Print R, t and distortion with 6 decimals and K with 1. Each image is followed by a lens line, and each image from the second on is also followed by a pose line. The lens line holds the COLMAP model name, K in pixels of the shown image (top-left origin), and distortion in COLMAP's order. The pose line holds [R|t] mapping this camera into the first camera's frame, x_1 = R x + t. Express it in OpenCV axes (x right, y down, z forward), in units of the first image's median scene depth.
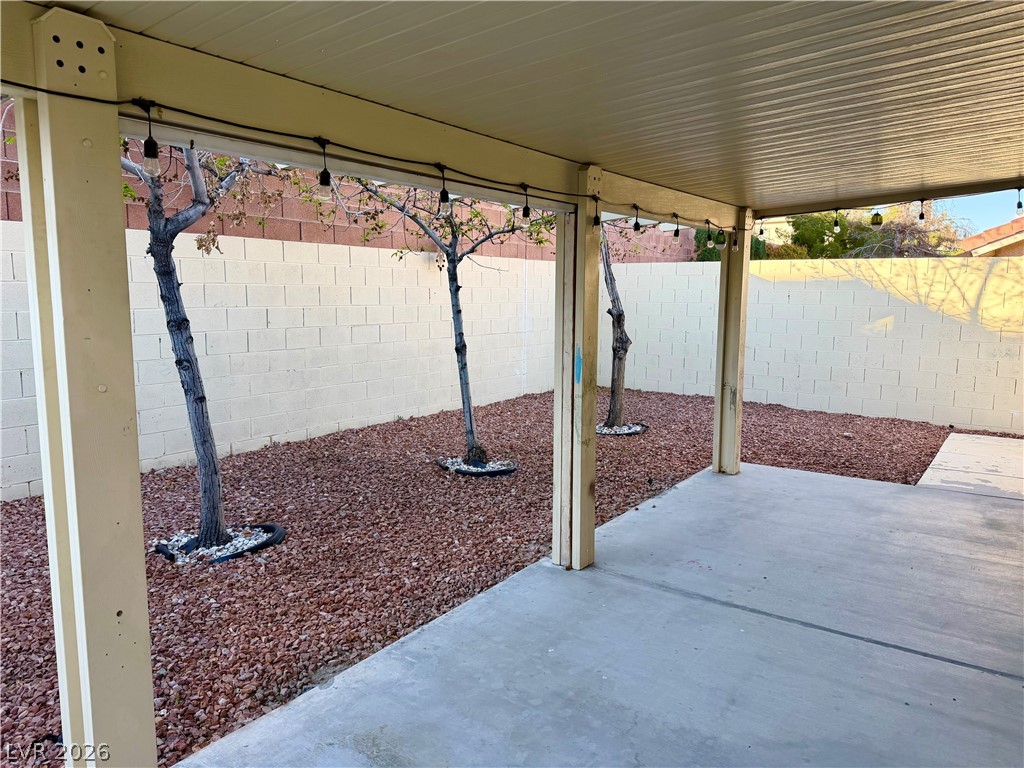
lens RADIAL K [[721.4, 0, 515.2], [0, 721.4, 382.4], [0, 0, 1]] dist [0.060843, -0.076346]
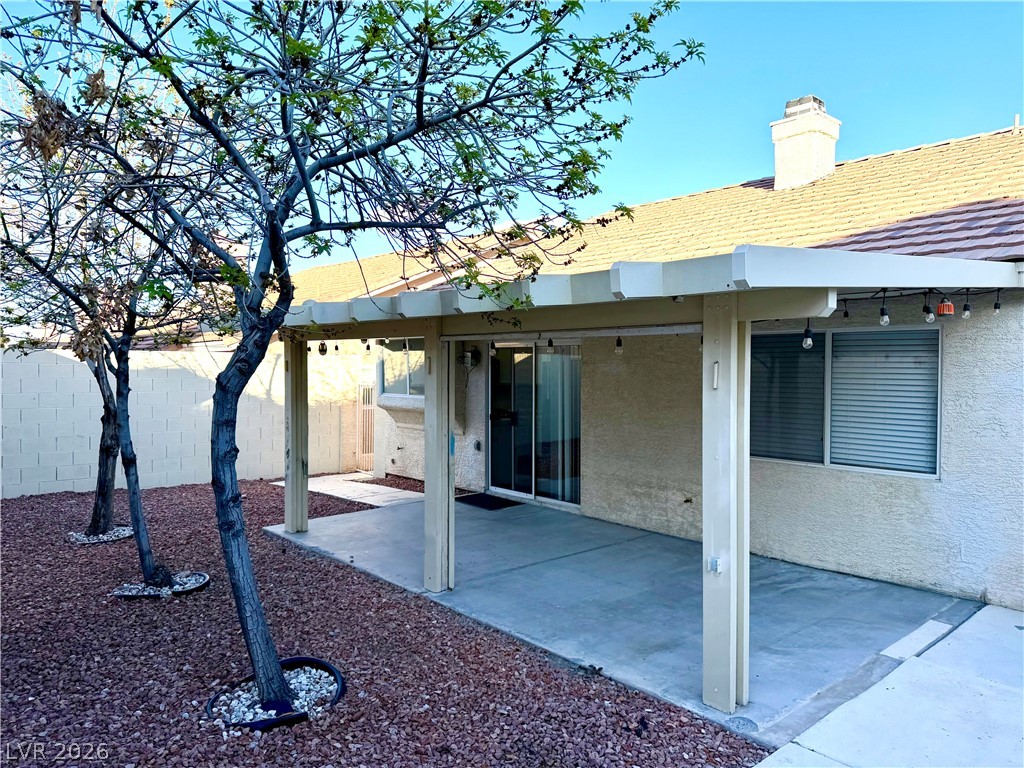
lens RADIAL K [[721.4, 0, 513.7], [0, 721.4, 382.9], [0, 0, 1]] dist [0.060843, -0.076346]
pose [[0.237577, -0.035306, 0.970727, -1.624022], [0.131751, 0.991276, 0.003808, -0.163525], [-0.962392, 0.126989, 0.240156, 0.658300]]
